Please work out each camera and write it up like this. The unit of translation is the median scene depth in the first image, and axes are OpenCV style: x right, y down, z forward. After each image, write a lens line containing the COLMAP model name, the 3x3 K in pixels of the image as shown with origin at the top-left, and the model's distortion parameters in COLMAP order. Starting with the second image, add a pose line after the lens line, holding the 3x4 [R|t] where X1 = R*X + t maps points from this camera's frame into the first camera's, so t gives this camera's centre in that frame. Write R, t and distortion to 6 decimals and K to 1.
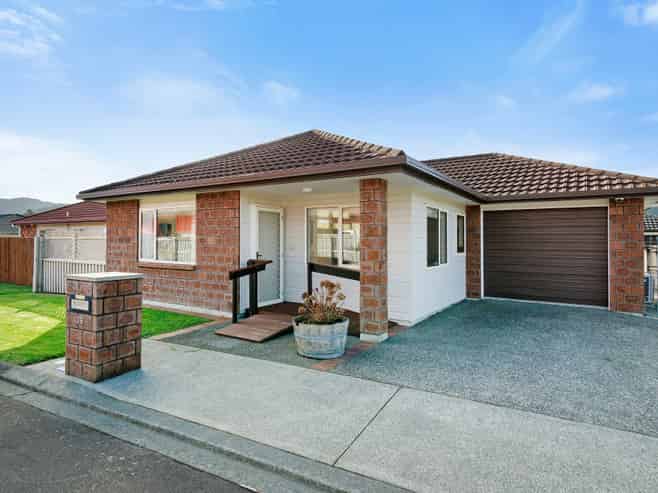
lens RADIAL K [[361.9, 0, 329.0], [0, 361.9, 246.5], [0, 0, 1]] dist [0.021324, -0.001791]
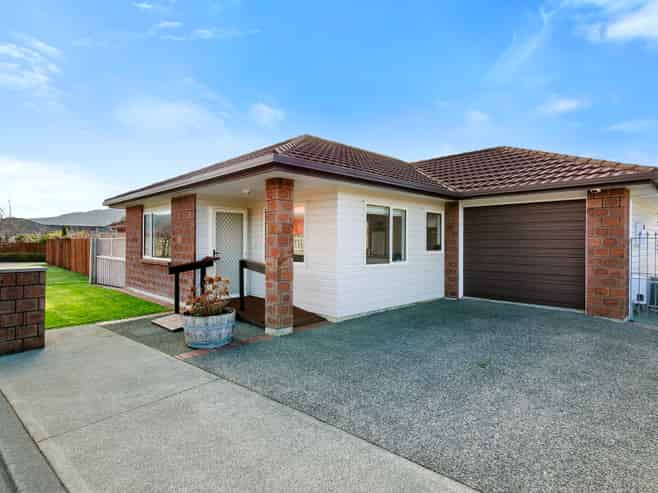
lens RADIAL K [[341.9, 0, 329.0], [0, 341.9, 246.5], [0, 0, 1]] dist [0.022295, -0.001328]
pose [[0.980450, -0.002786, -0.196748, 0.320881], [0.002926, 0.999996, 0.000422, 0.005364], [0.196746, -0.000990, 0.980454, 0.046634]]
